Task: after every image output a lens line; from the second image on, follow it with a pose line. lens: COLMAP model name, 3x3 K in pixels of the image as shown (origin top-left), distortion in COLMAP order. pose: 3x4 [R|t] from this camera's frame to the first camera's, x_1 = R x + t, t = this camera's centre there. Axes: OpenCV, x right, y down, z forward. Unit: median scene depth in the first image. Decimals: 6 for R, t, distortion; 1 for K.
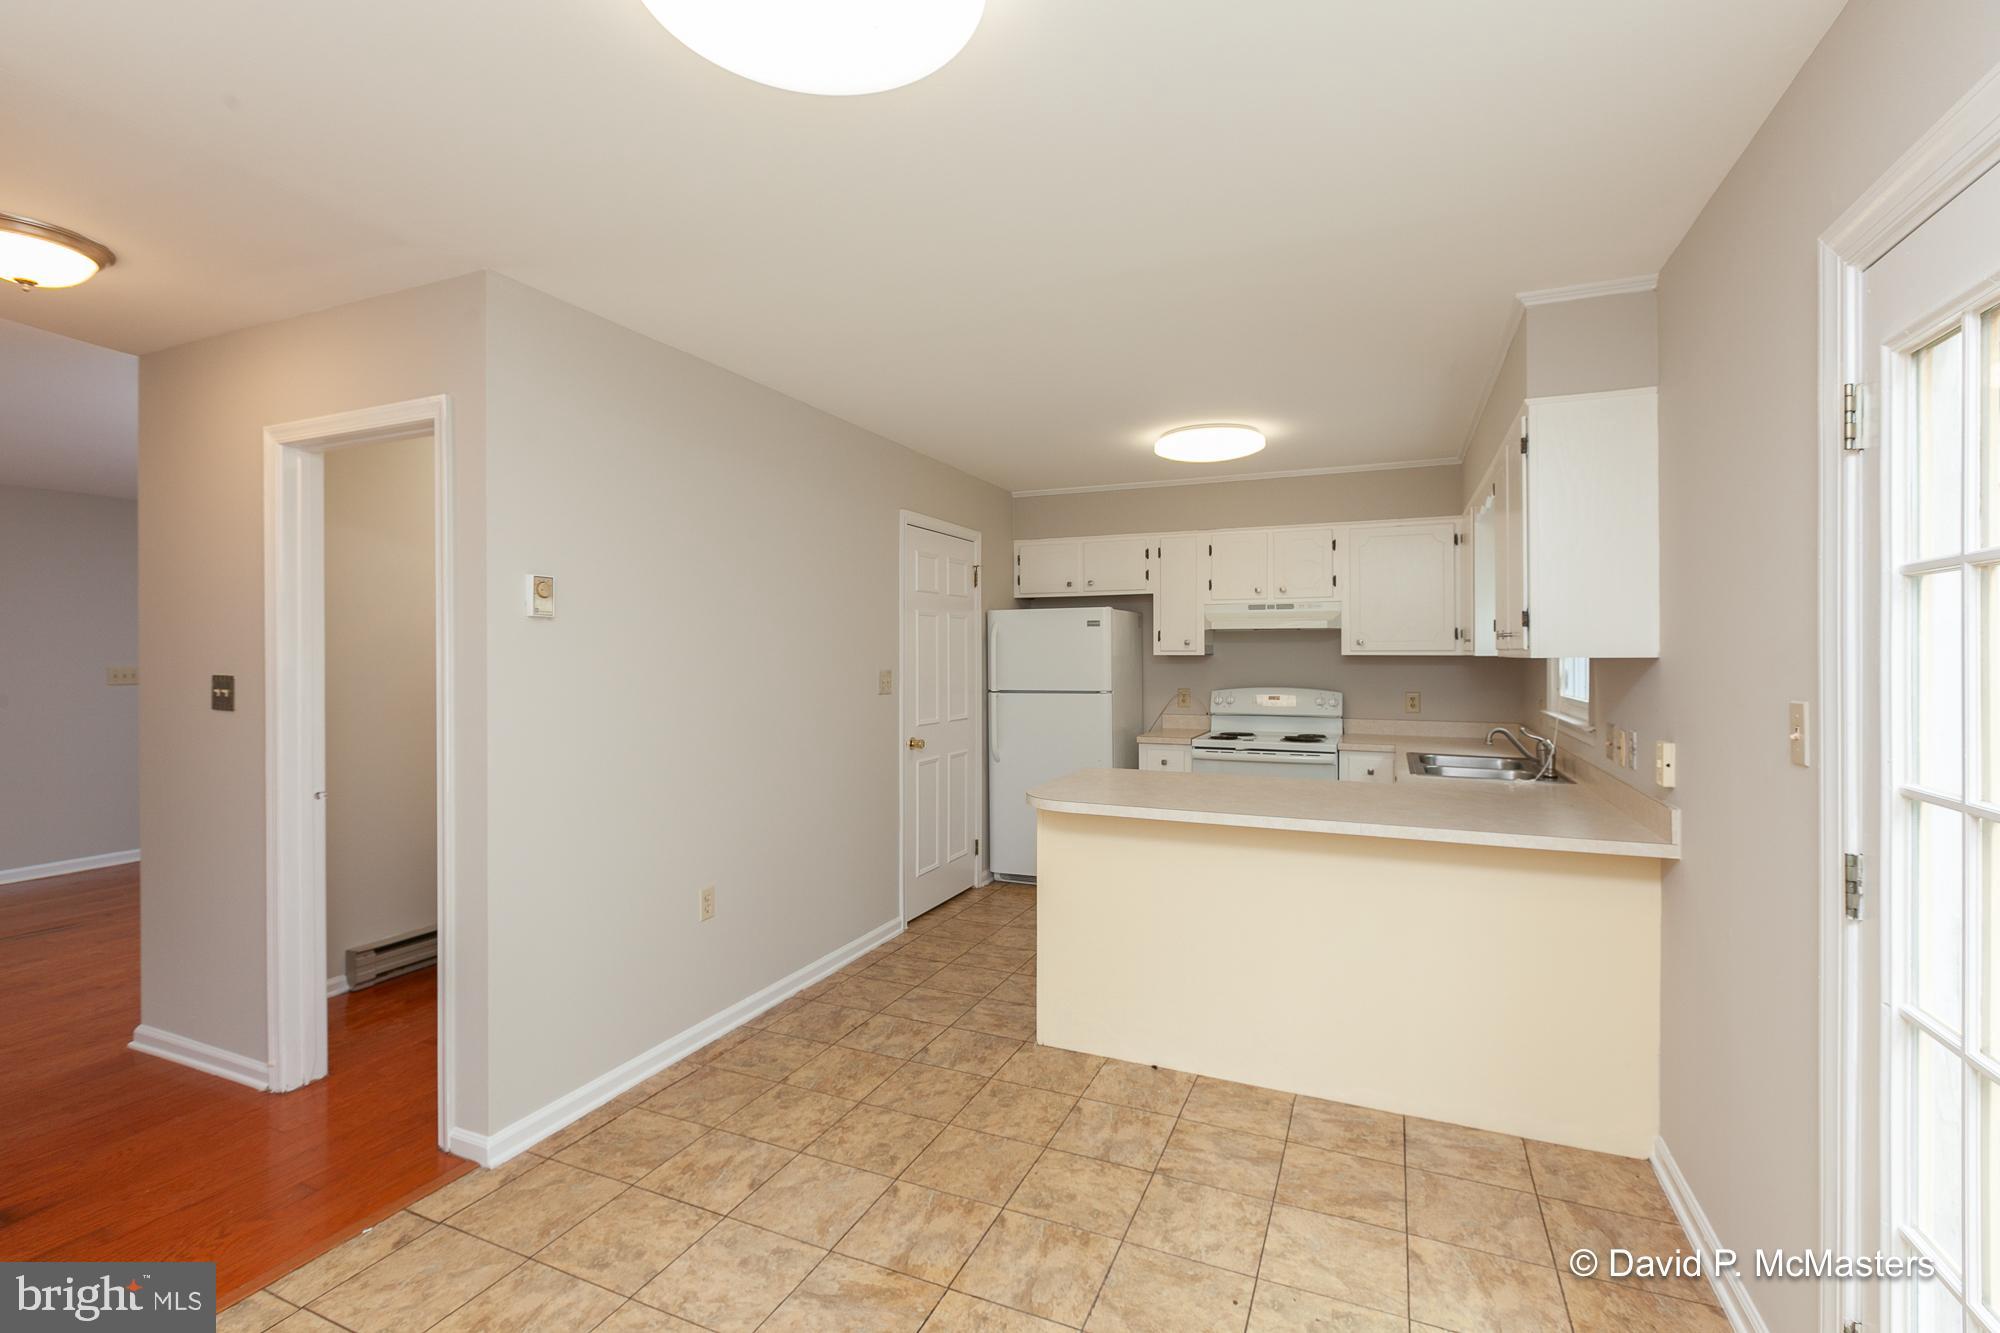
lens RADIAL K [[868.0, 0, 985.3], [0, 868.0, 652.1], [0, 0, 1]] dist [0.000637, -0.000636]
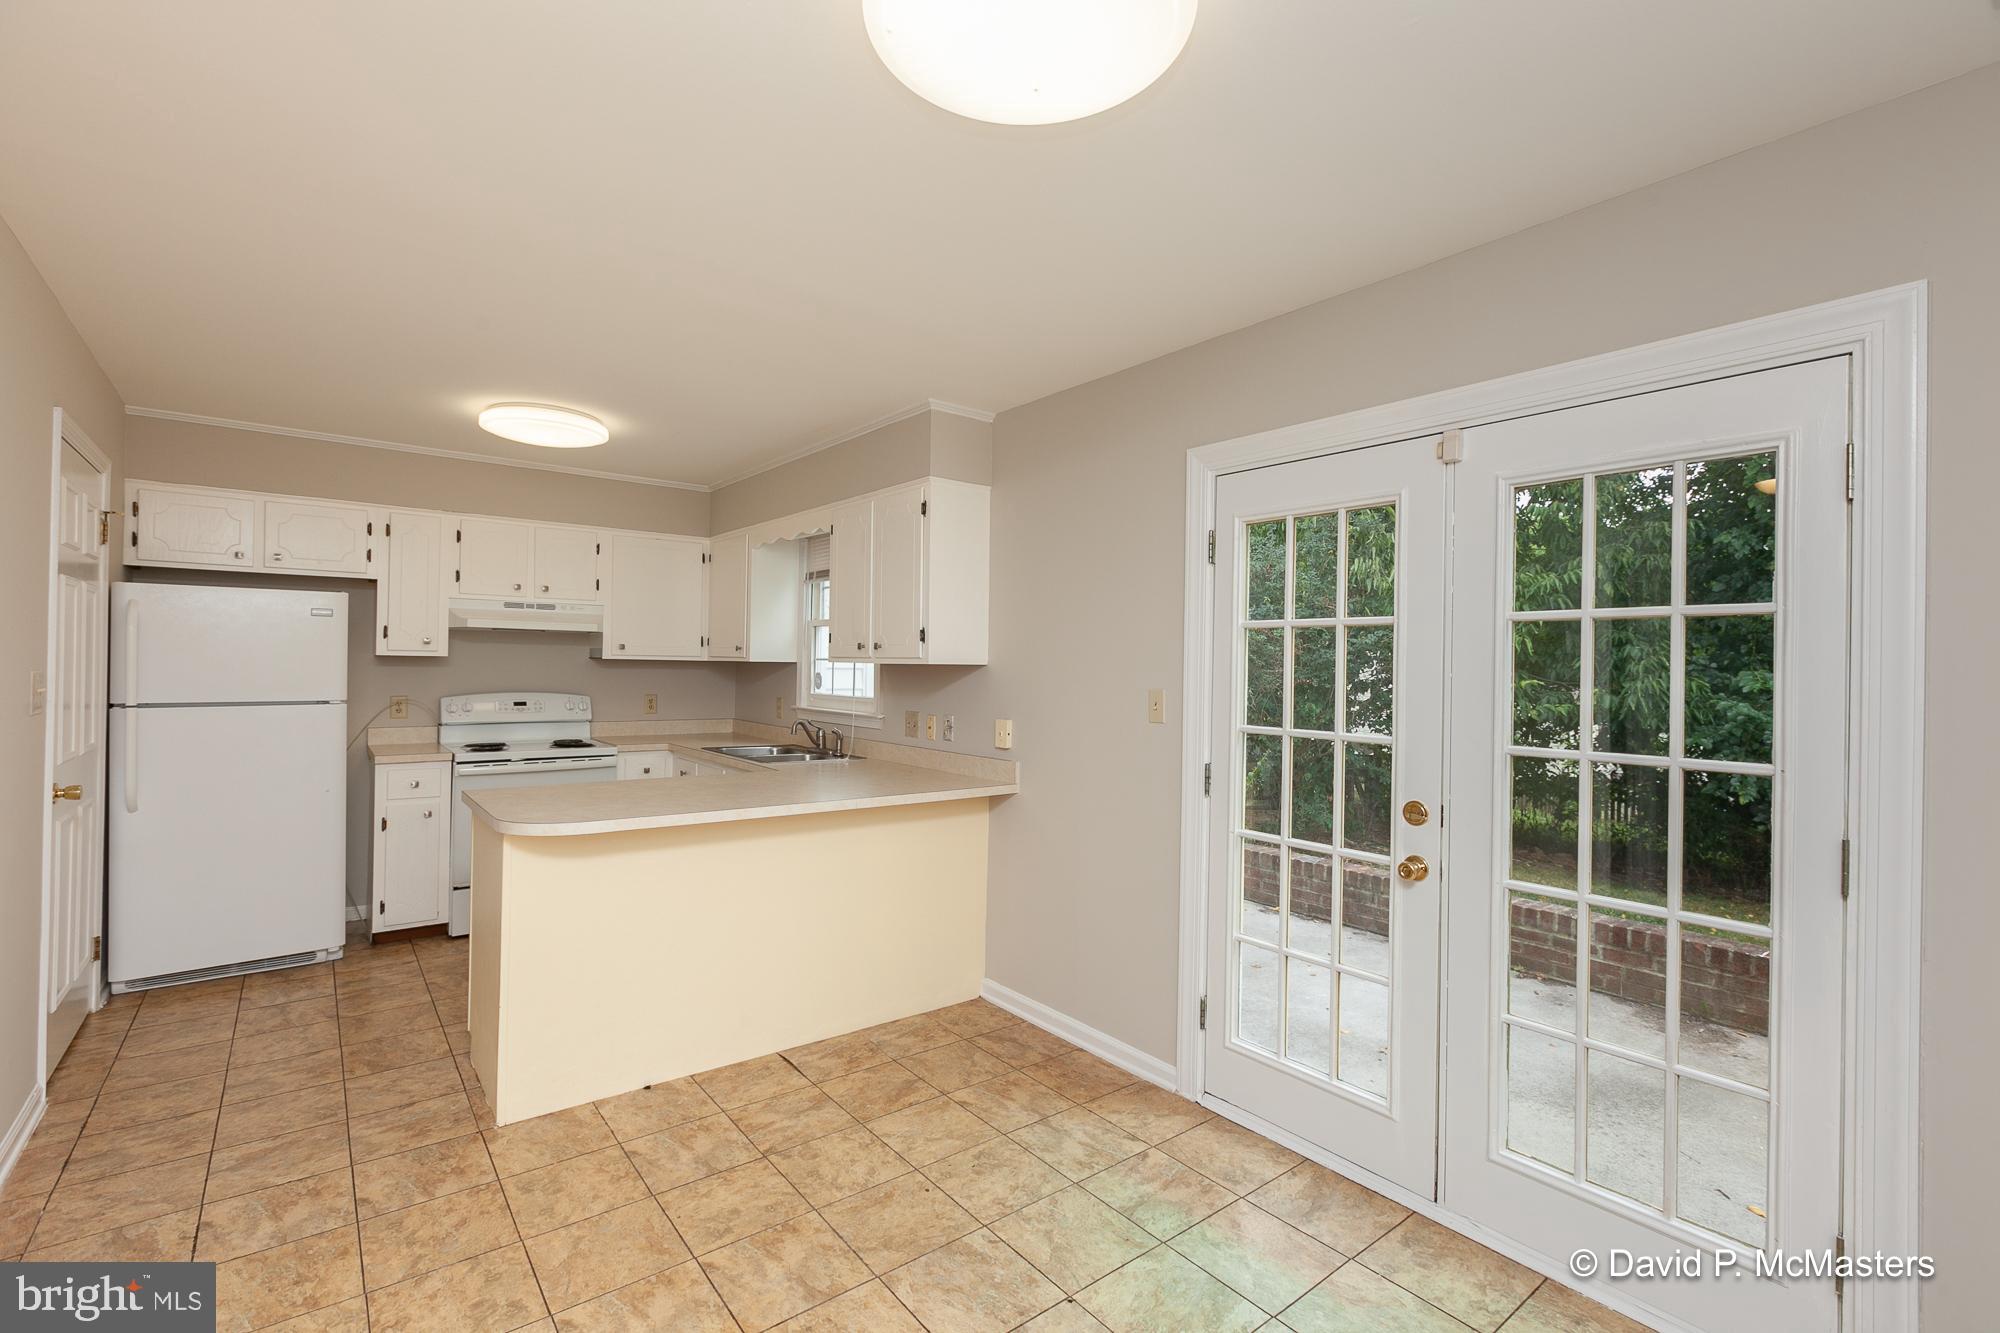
lens RADIAL K [[895.3, 0, 952.8], [0, 895.3, 661.2], [0, 0, 1]] dist [-0.002452, -0.000656]
pose [[0.489311, 0.012644, 0.872017, -0.287675], [-0.017482, 0.999836, -0.004688, 0.003905], [-0.871934, -0.012950, 0.489452, 0.130425]]
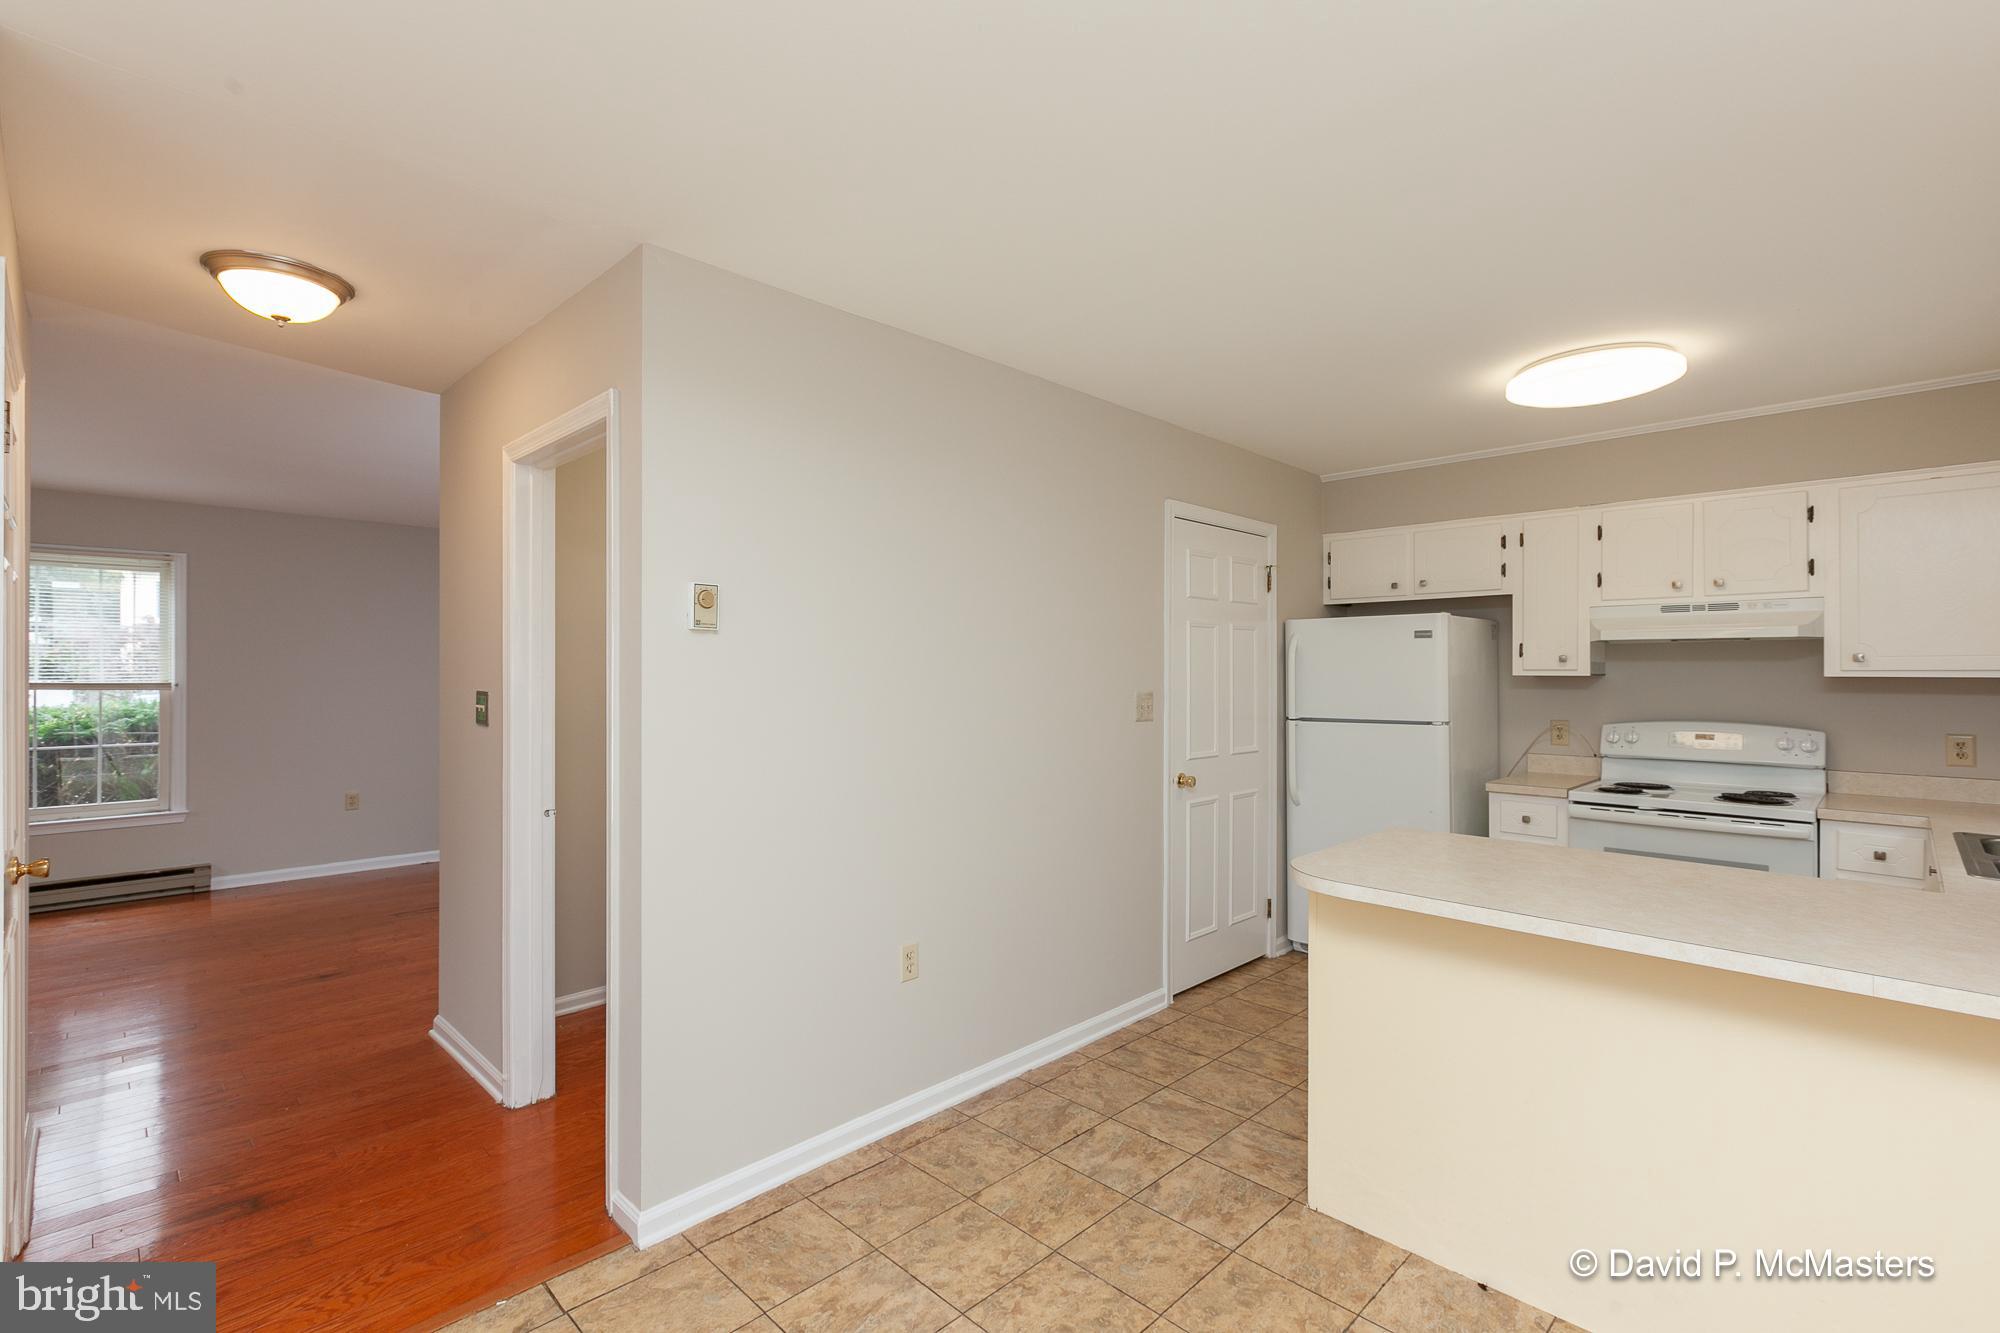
lens RADIAL K [[887.5, 0, 1021.4], [0, 887.5, 667.2], [0, 0, 1]] dist [0.002875, -0.000362]
pose [[0.942457, 0.001590, -0.334324, 0.051799], [-0.002736, 0.999992, -0.002956, -0.000320], [0.334316, 0.003701, 0.942454, 0.135252]]
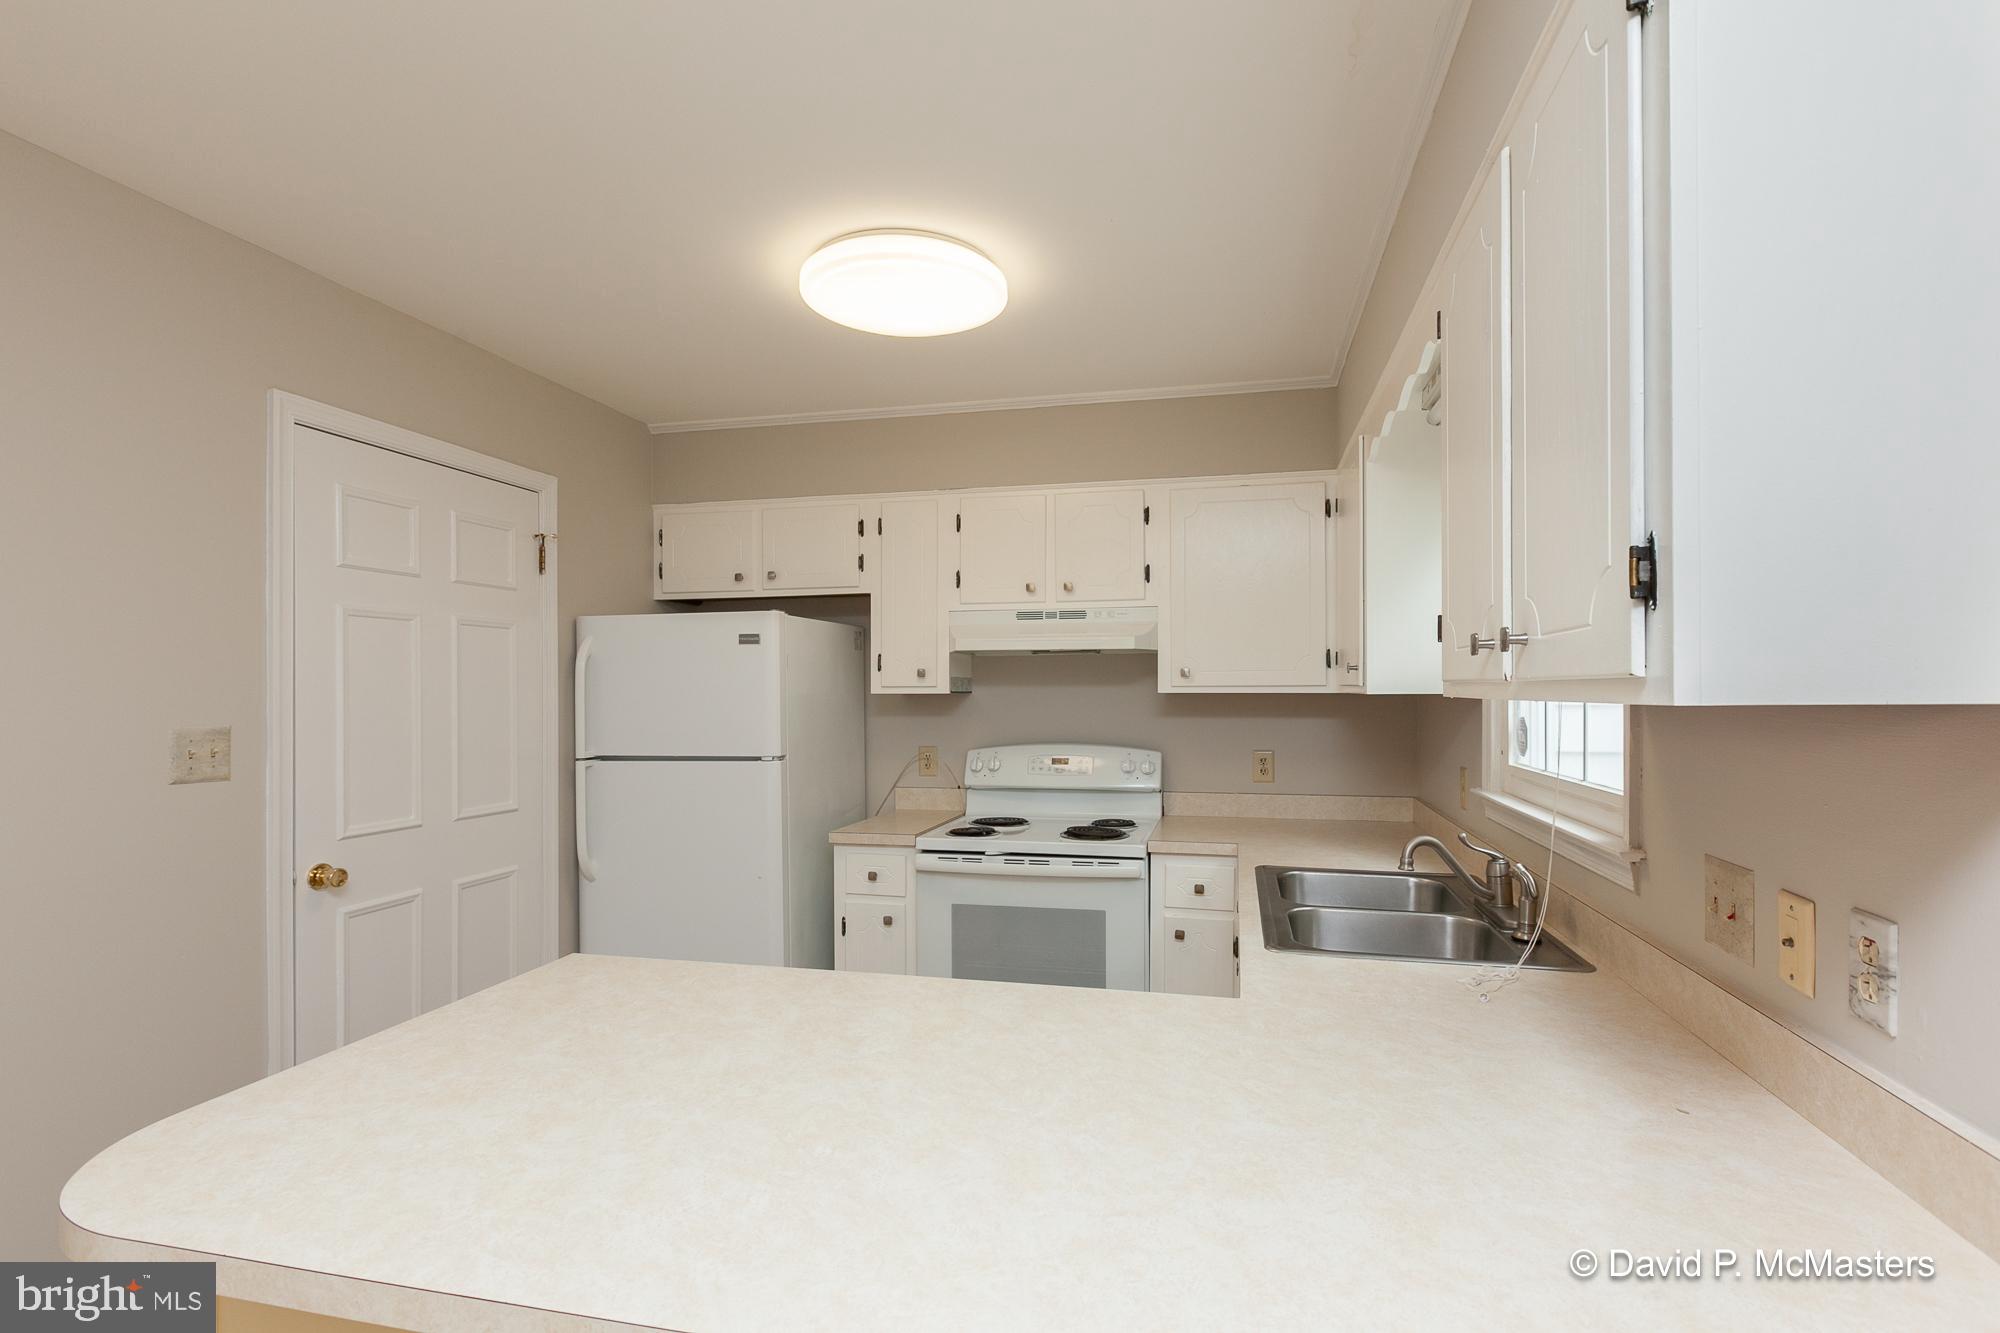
lens RADIAL K [[924.5, 0, 1028.5], [0, 924.5, 692.4], [0, 0, 1]] dist [0.000716, -0.000158]
pose [[0.976250, -0.002316, 0.216634, 0.170803], [0.001689, 0.999994, 0.003077, 0.000660], [-0.216640, -0.002638, 0.976248, 0.361494]]
